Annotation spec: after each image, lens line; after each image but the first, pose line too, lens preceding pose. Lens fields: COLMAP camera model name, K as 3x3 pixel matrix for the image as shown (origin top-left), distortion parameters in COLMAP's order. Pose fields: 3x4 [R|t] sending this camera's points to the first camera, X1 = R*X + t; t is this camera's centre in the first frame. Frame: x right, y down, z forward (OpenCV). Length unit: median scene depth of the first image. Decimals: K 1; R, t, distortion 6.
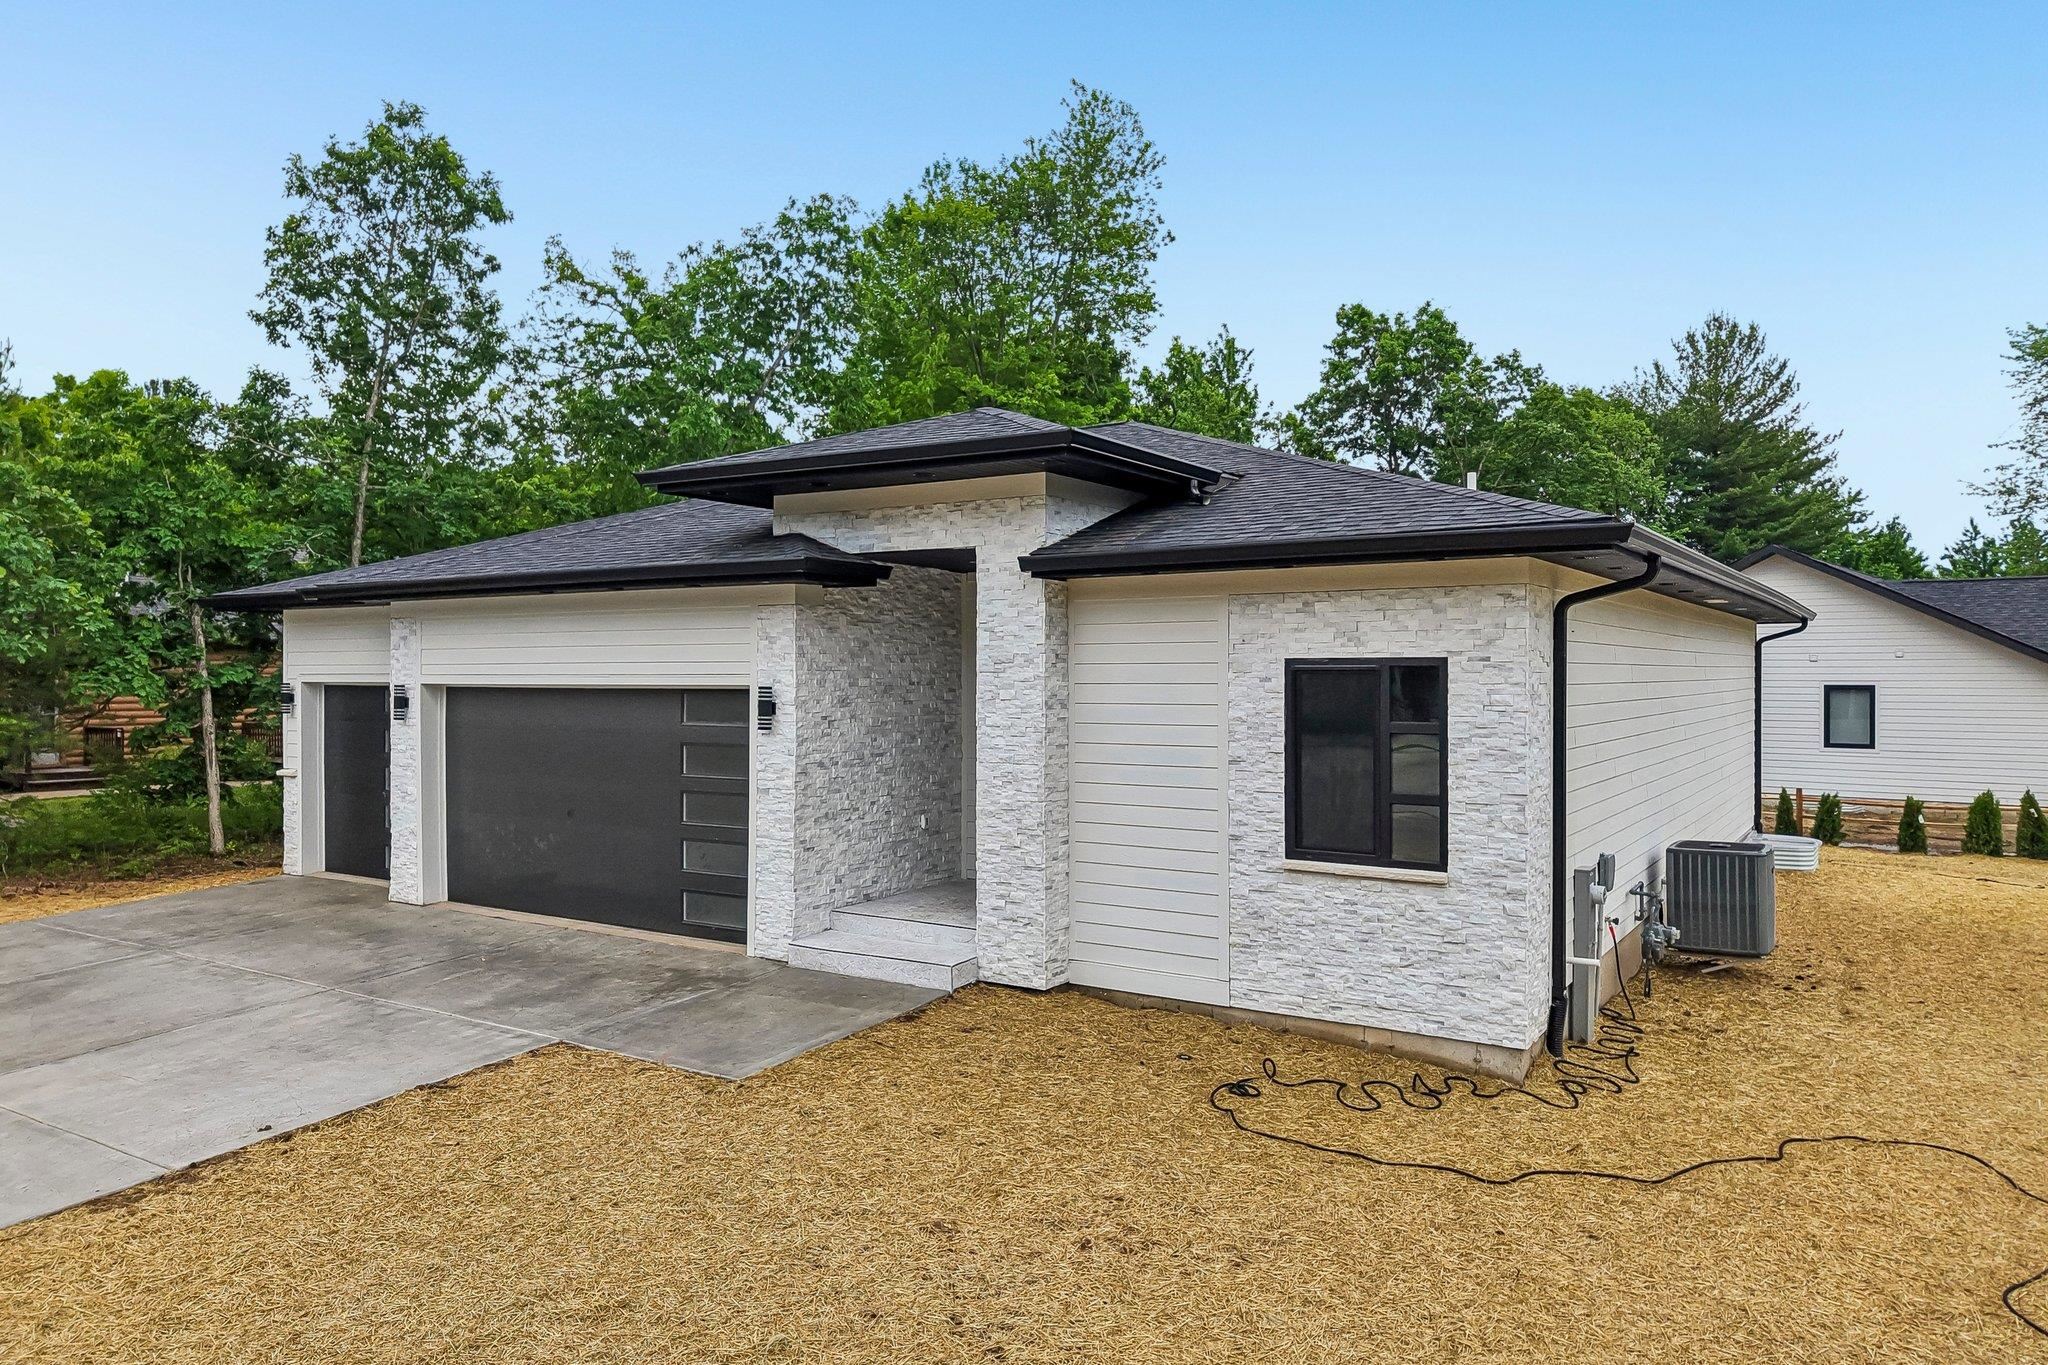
lens RADIAL K [[1379.6, 0, 1035.4], [0, 1379.6, 677.4], [0, 0, 1]] dist [0.055860, -0.075031]
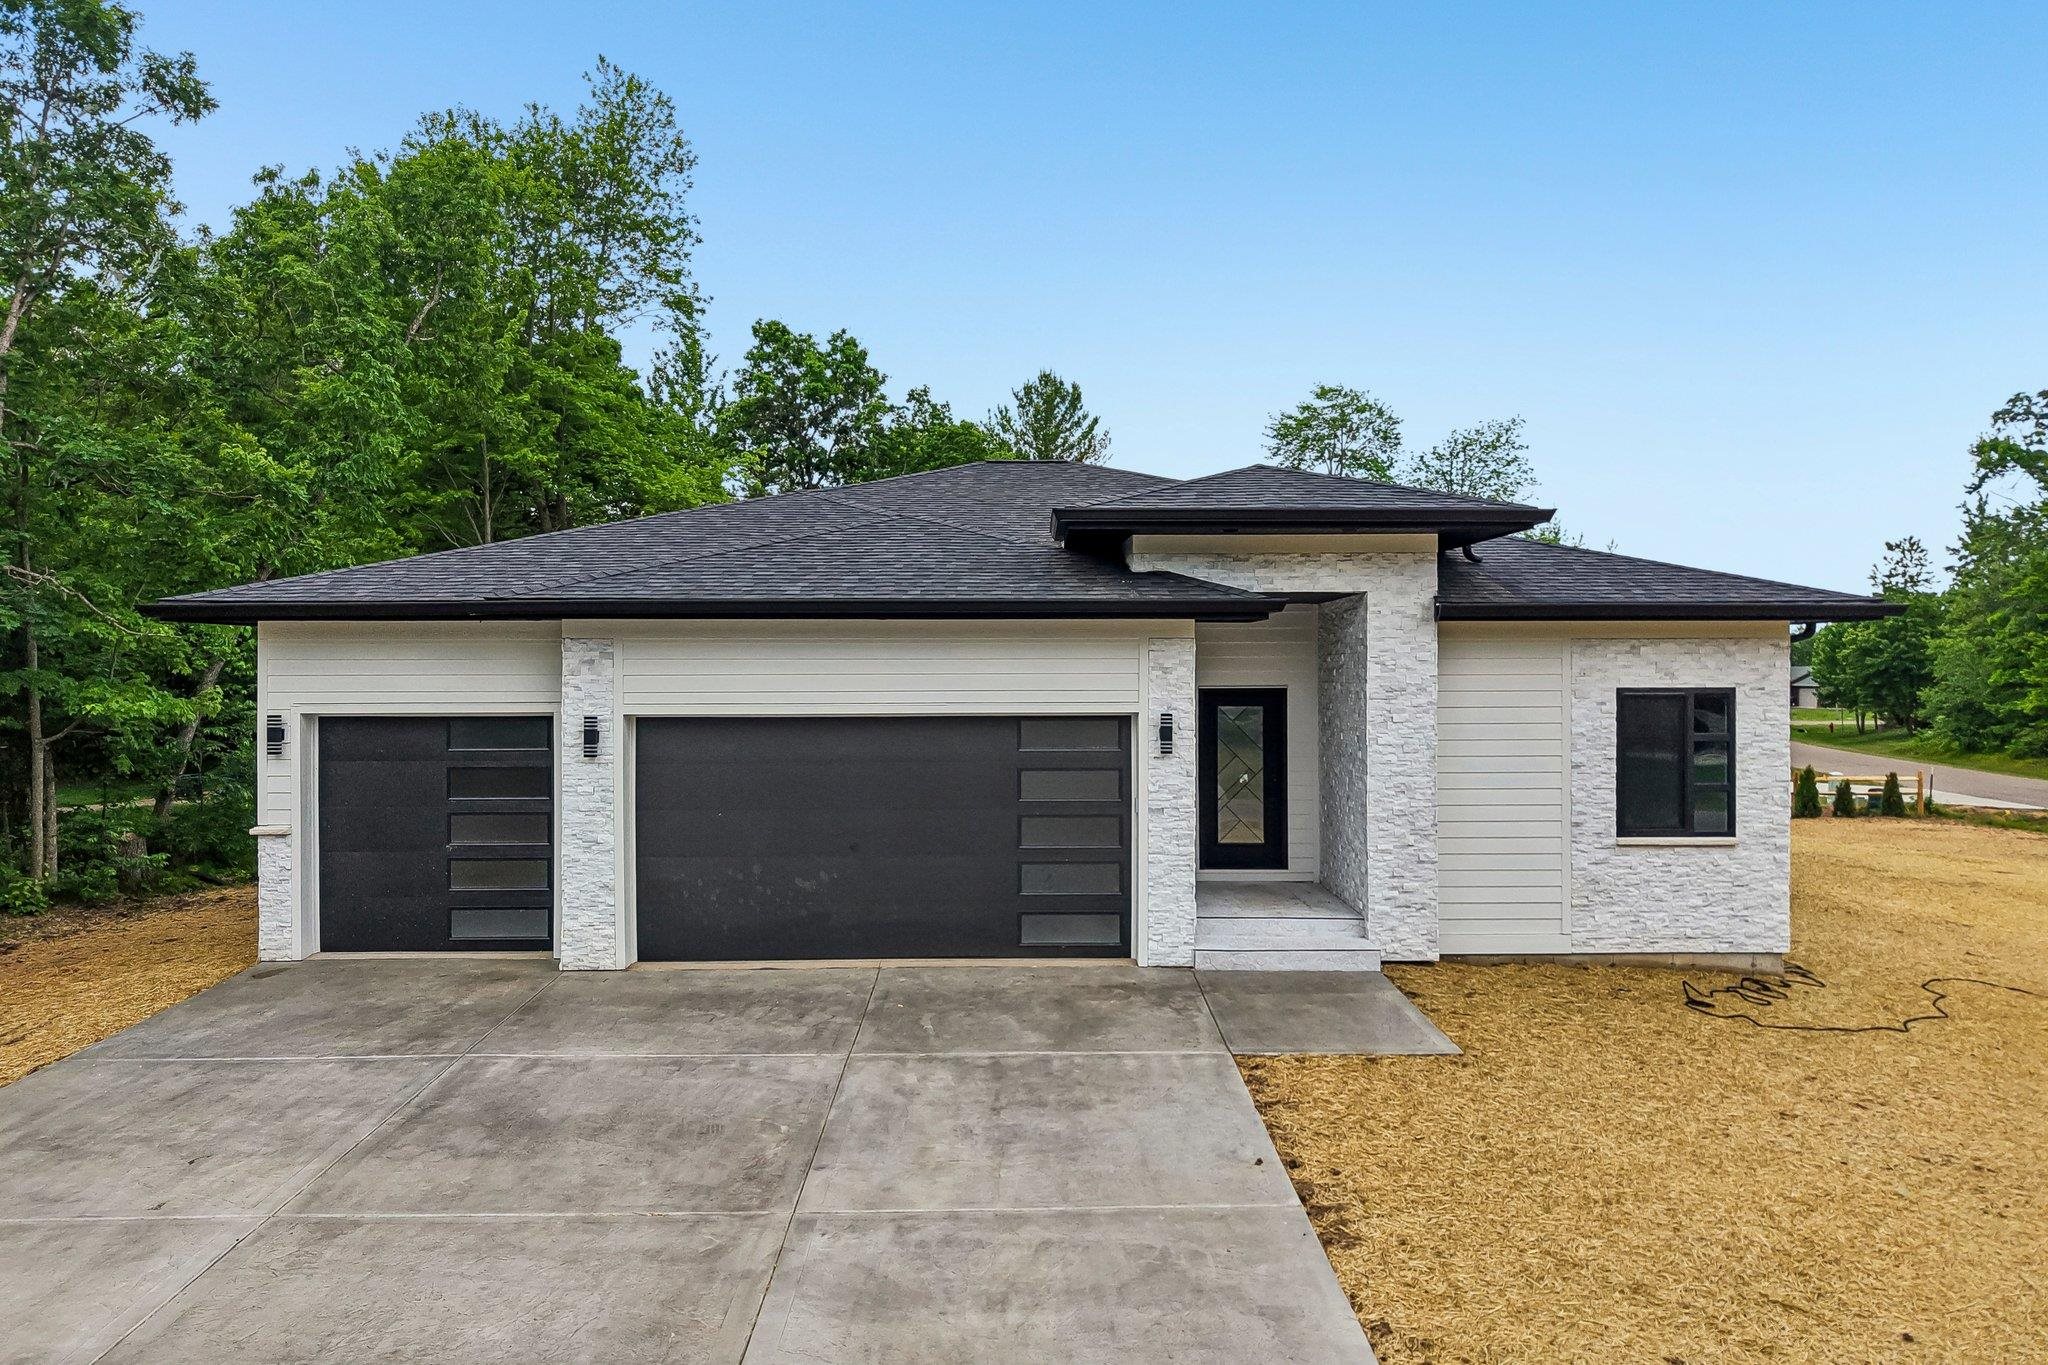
lens RADIAL K [[1378.6, 0, 1041.4], [0, 1378.6, 679.1], [0, 0, 1]] dist [0.006036, 0.000716]
pose [[0.827618, -0.005123, 0.561268, -0.952415], [0.003604, 0.999986, 0.003813, -0.026949], [-0.561280, -0.001132, 0.827625, 0.190948]]
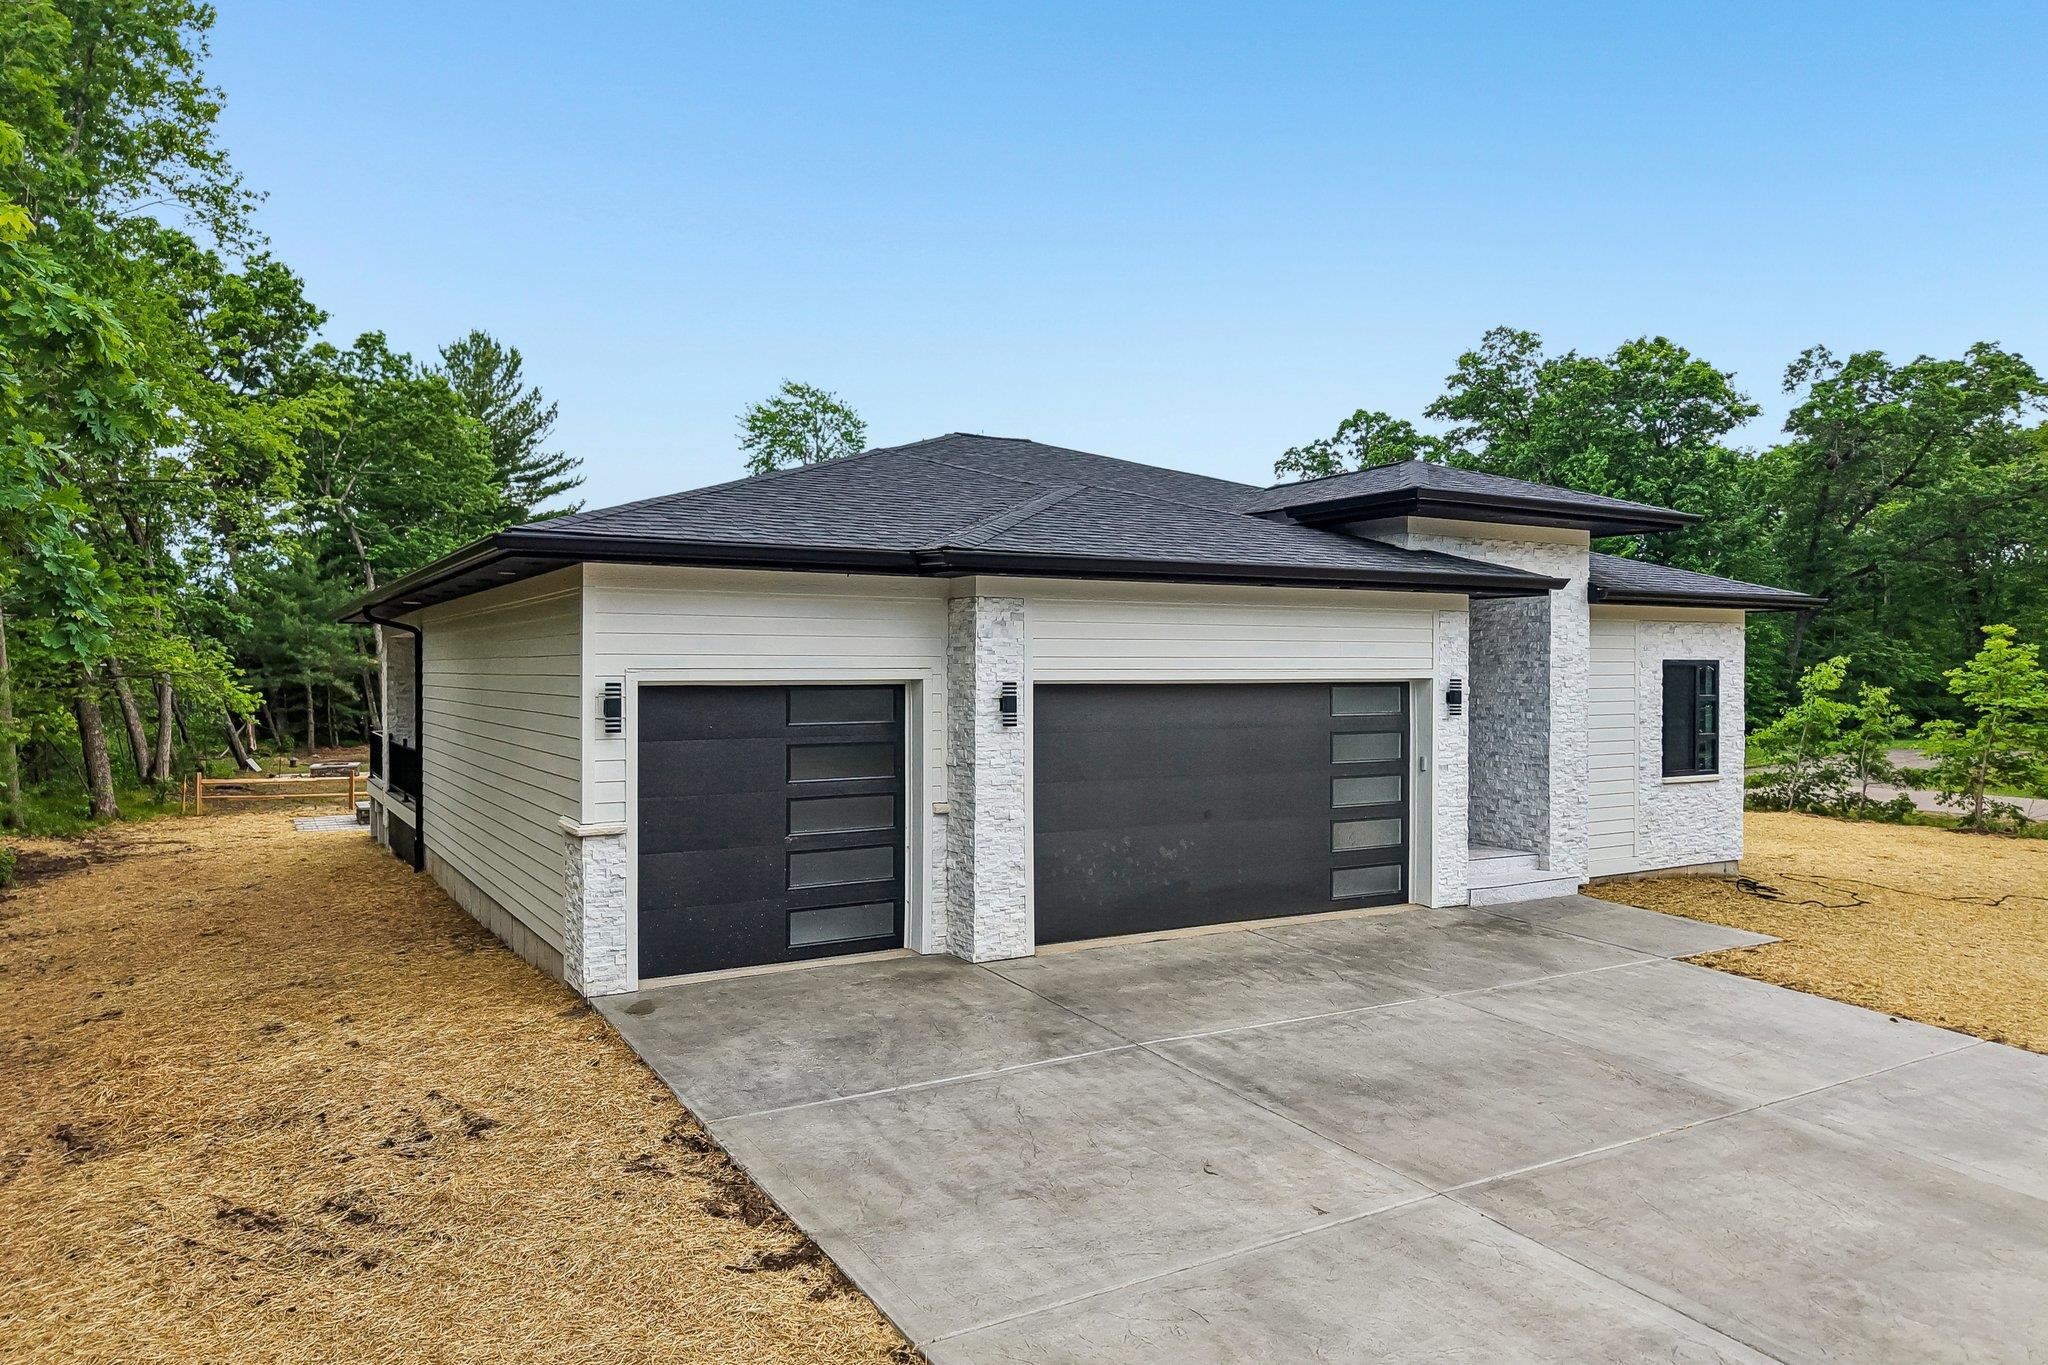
lens RADIAL K [[1374.1, 0, 1038.8], [0, 1374.1, 696.4], [0, 0, 1]] dist [0.044372, -0.073716]
pose [[0.431513, -0.016269, 0.901960, -1.554843], [0.002764, 0.999857, 0.016713, 0.000818], [-0.902102, -0.004718, 0.431496, 0.886320]]
